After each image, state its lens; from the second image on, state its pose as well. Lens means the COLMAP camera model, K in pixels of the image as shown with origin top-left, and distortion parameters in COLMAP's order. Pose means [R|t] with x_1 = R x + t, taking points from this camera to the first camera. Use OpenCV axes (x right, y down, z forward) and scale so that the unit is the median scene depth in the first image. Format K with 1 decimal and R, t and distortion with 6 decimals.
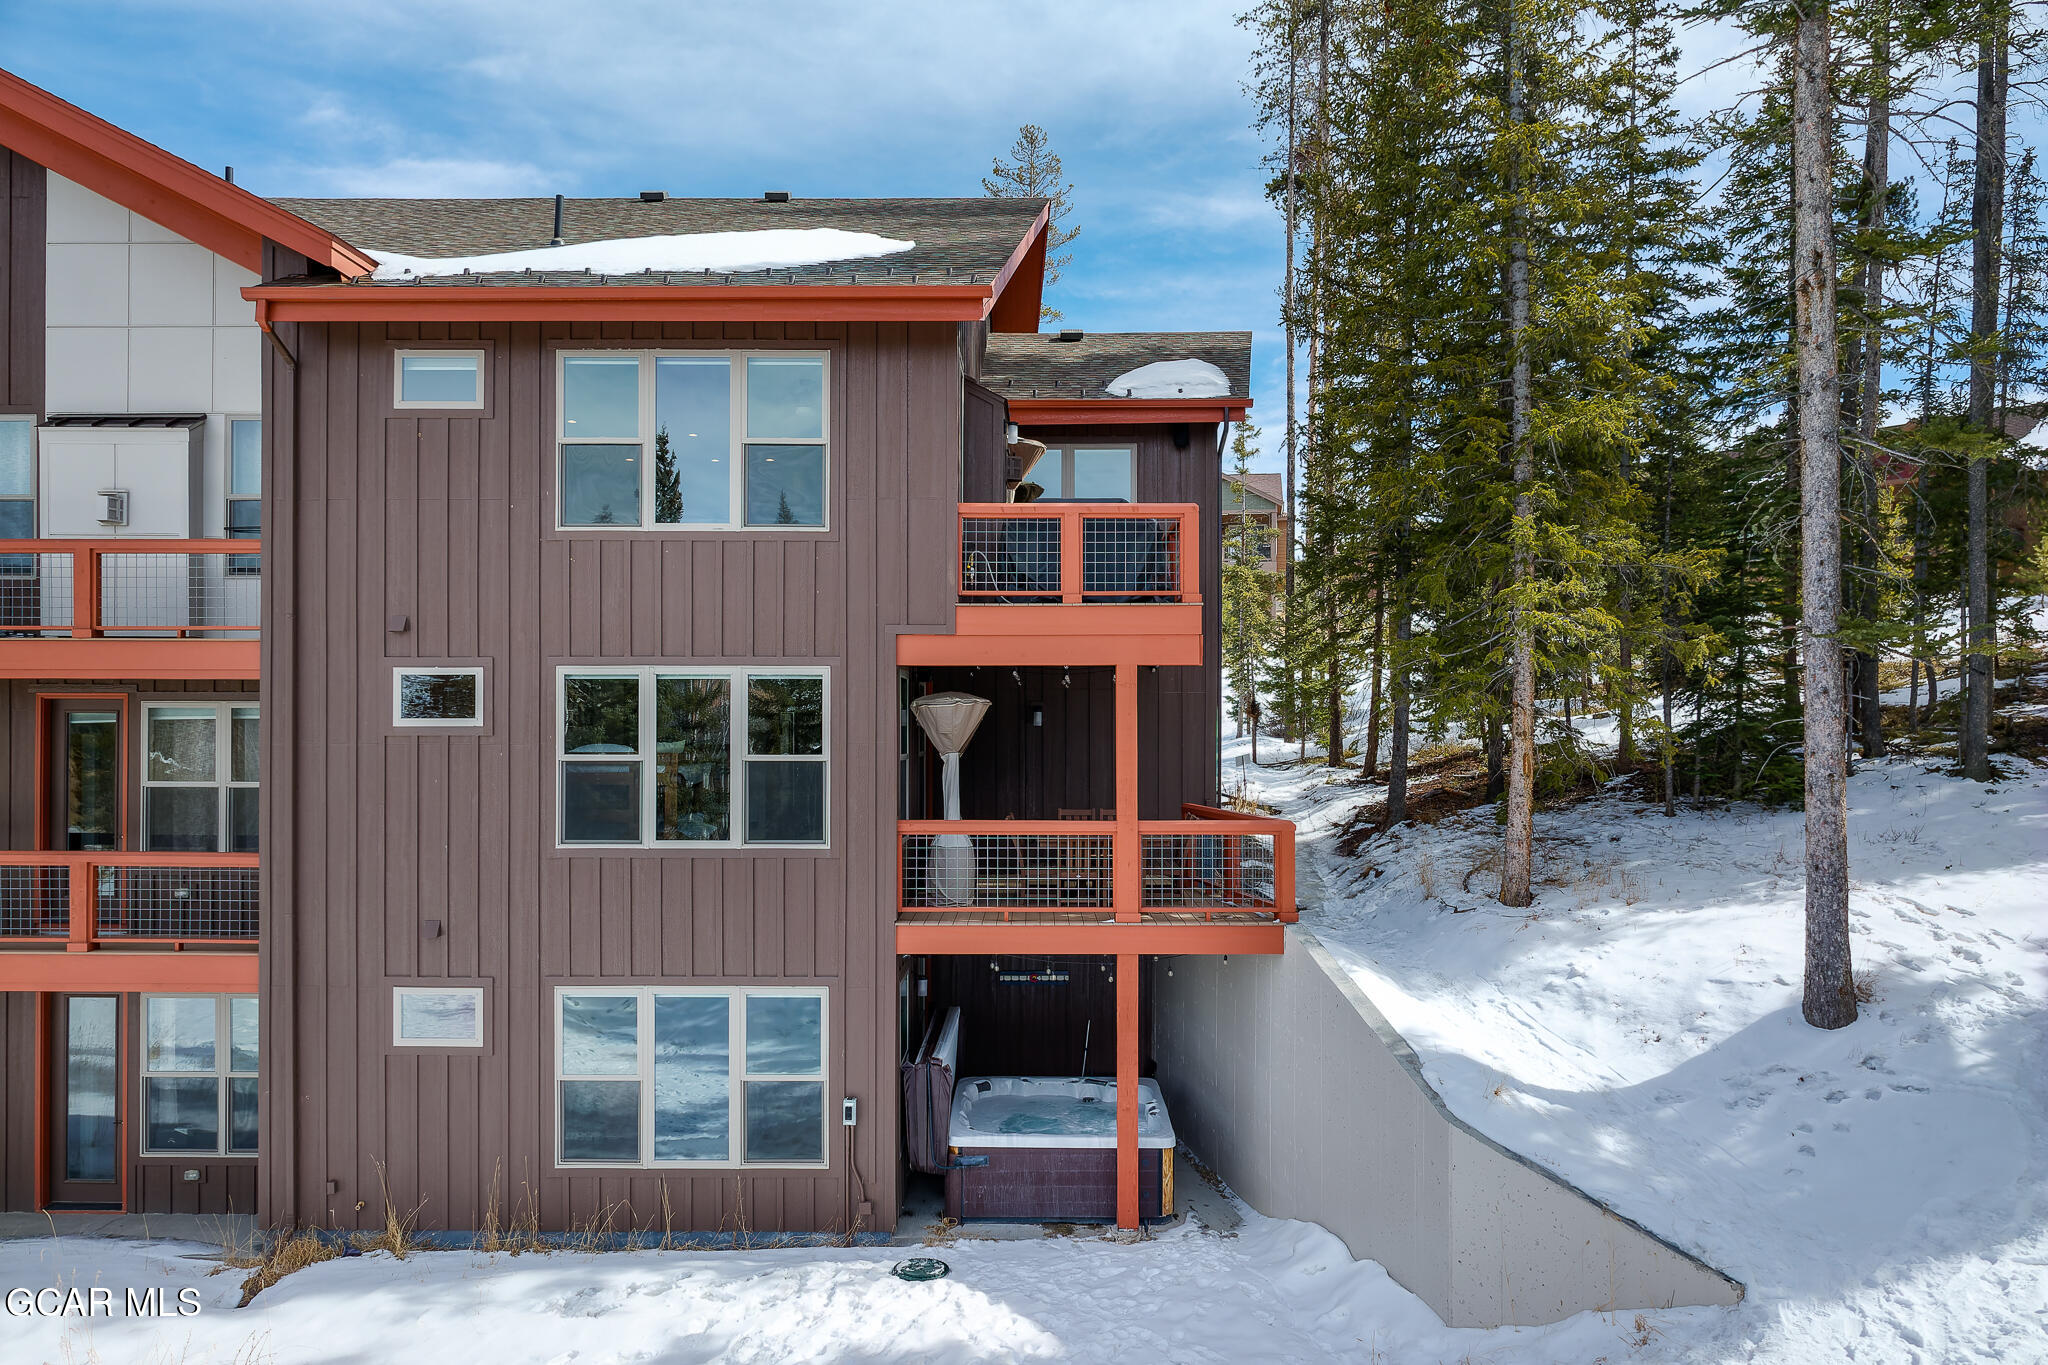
lens RADIAL K [[1392.2, 0, 1021.5], [0, 1392.2, 731.8], [0, 0, 1]] dist [0.002839, 0.003780]
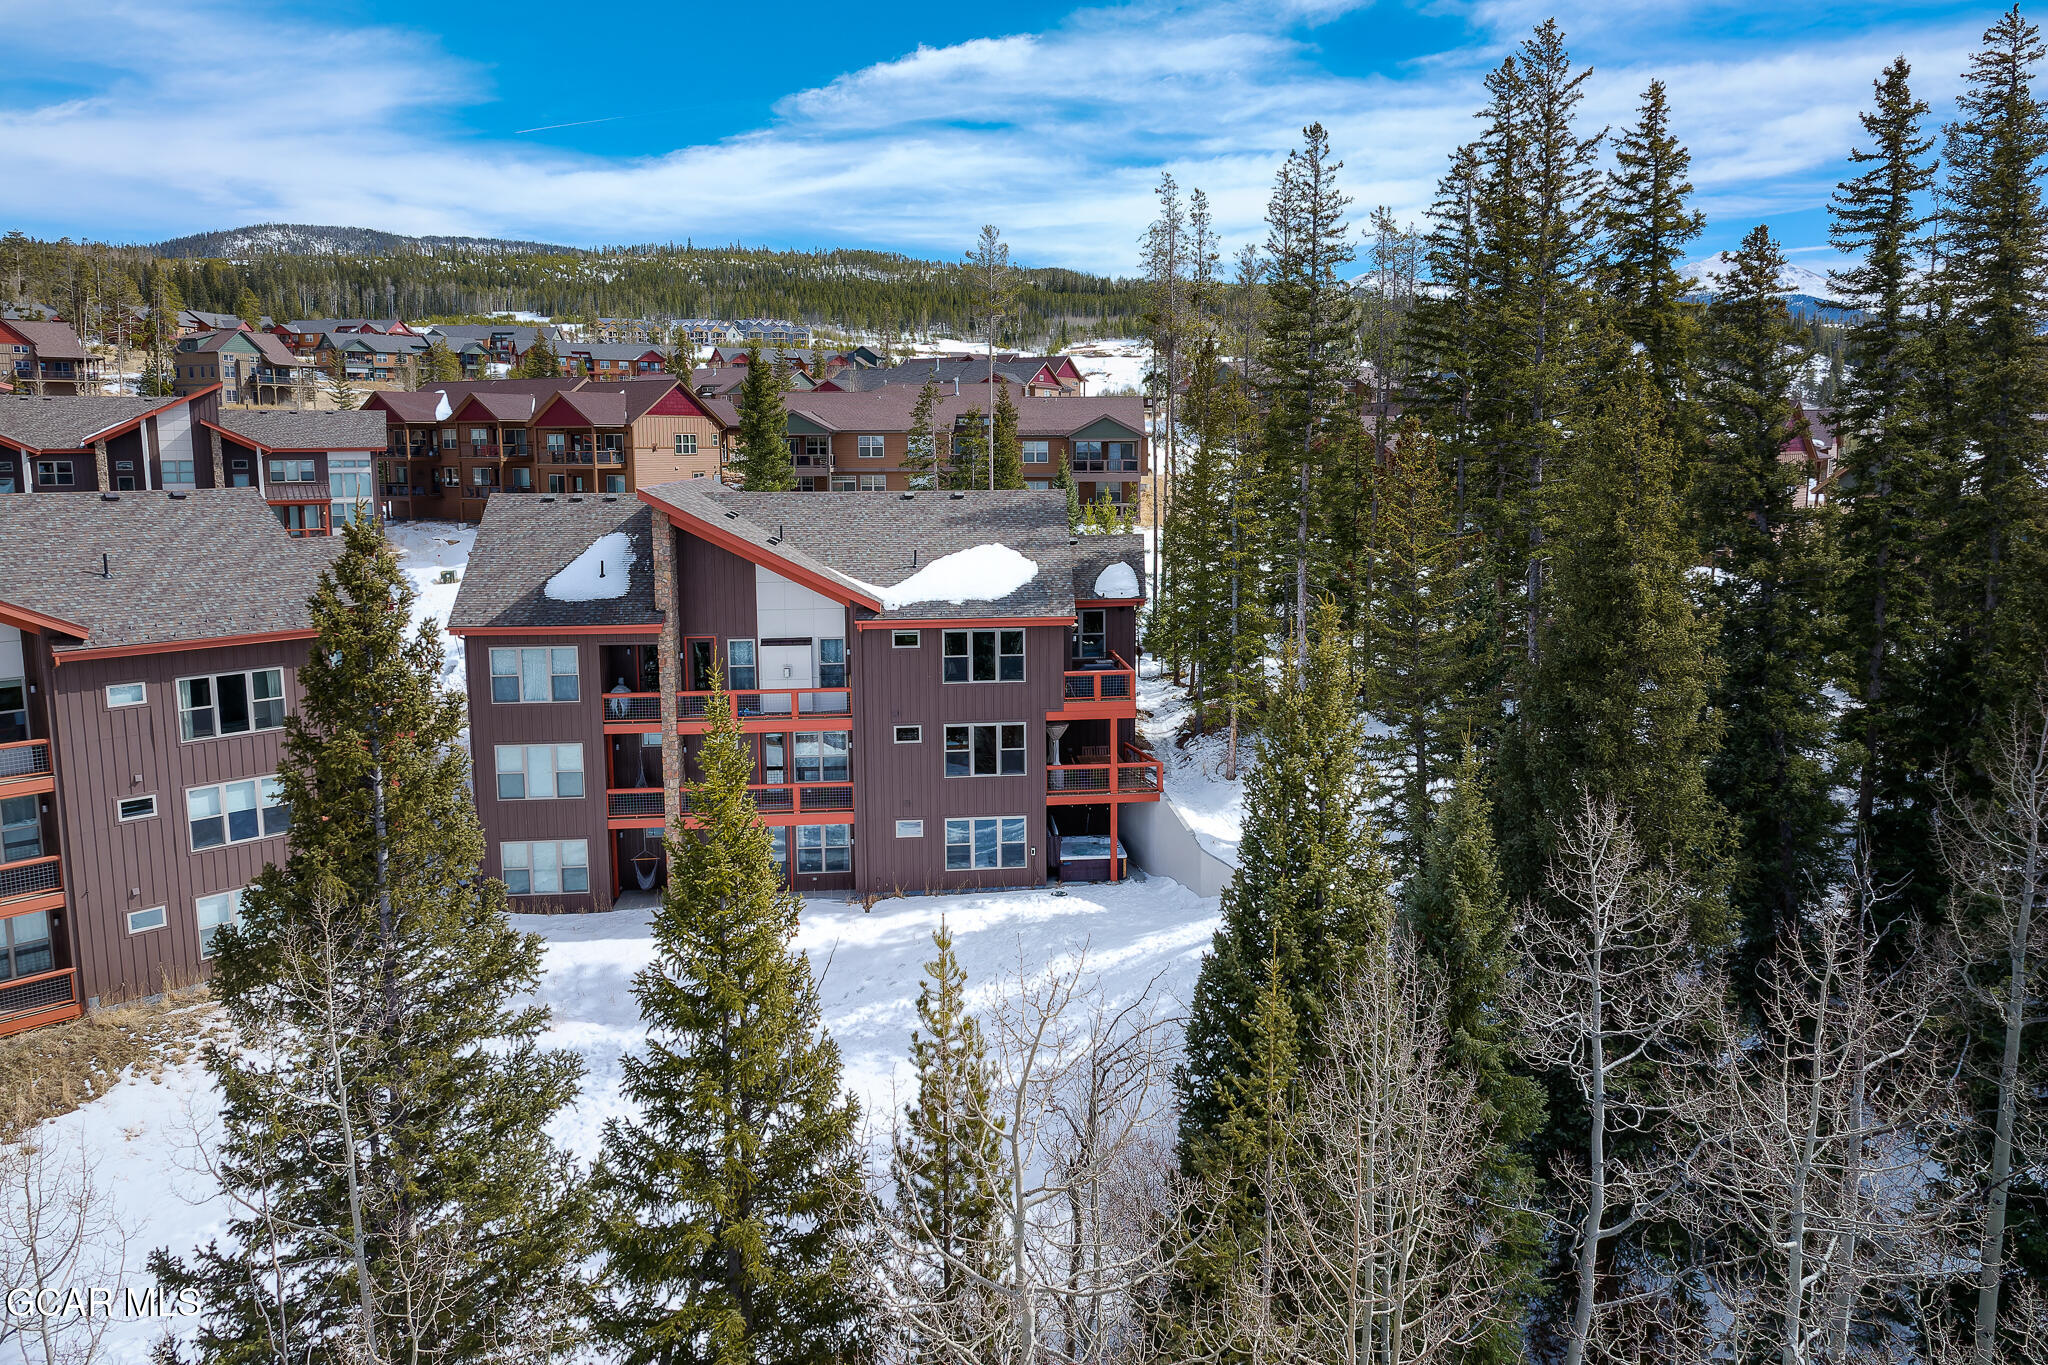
lens RADIAL K [[1367.2, 0, 1027.8], [0, 1367.2, 625.3], [0, 0, 1]] dist [0.000008, 0.002370]
pose [[0.993808, -0.022455, 0.108821, -0.484738], [0.008425, 0.991775, 0.127713, -0.693776], [-0.110793, -0.126006, 0.985823, -2.196675]]
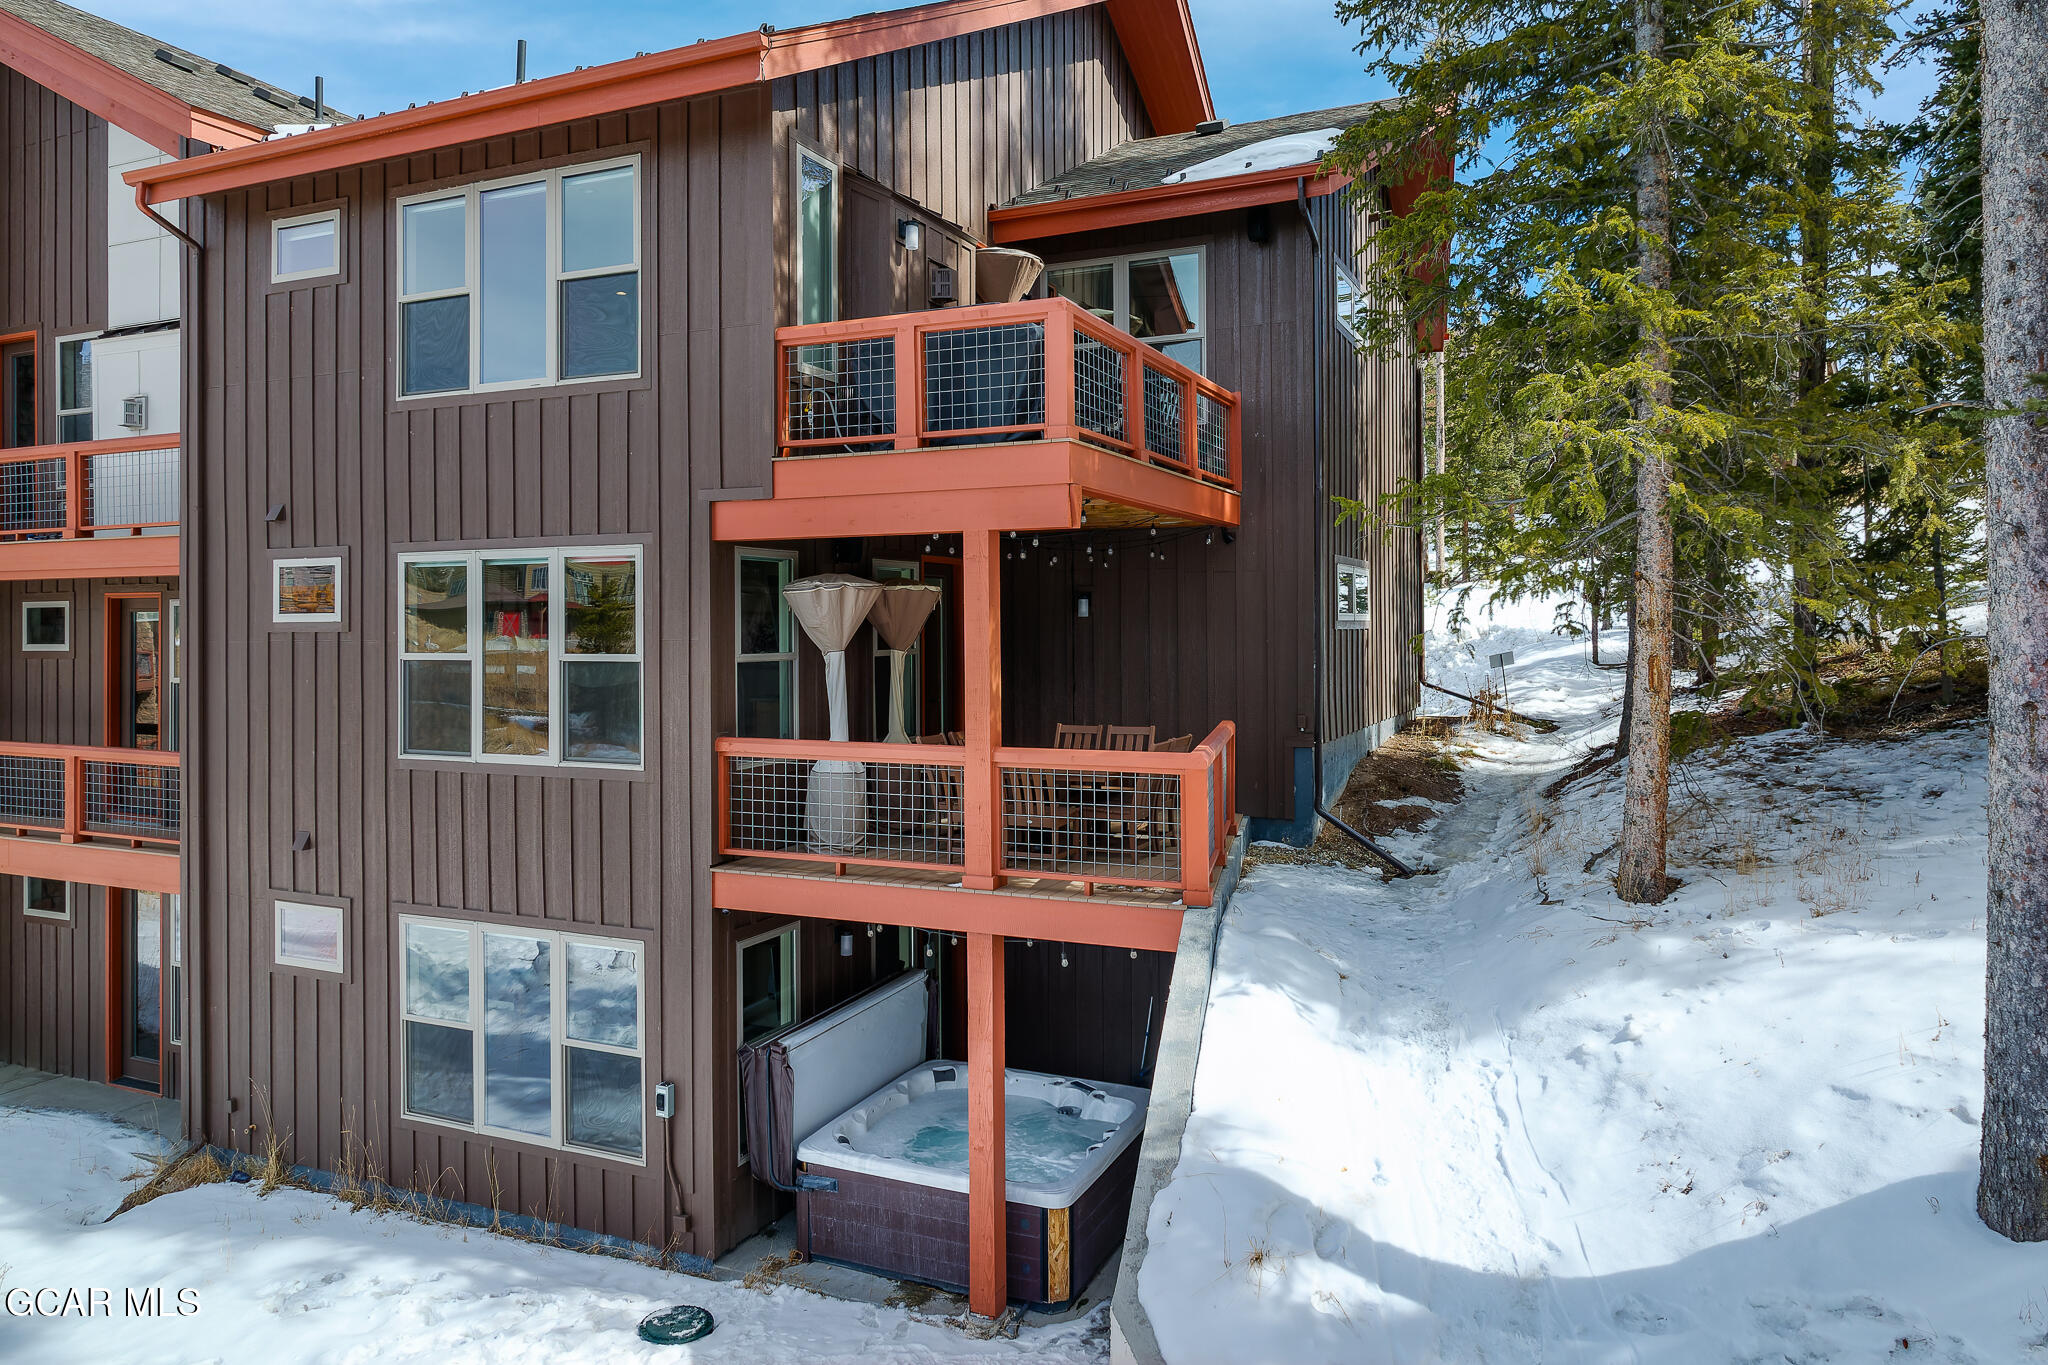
lens RADIAL K [[1367.2, 0, 1027.8], [0, 1367.2, 625.3], [0, 0, 1]] dist [0.000008, 0.002370]
pose [[0.914242, -0.005273, -0.405133, 0.386192], [0.004611, 0.999986, -0.002610, 0.002835], [0.405141, 0.000518, 0.914254, 0.364502]]
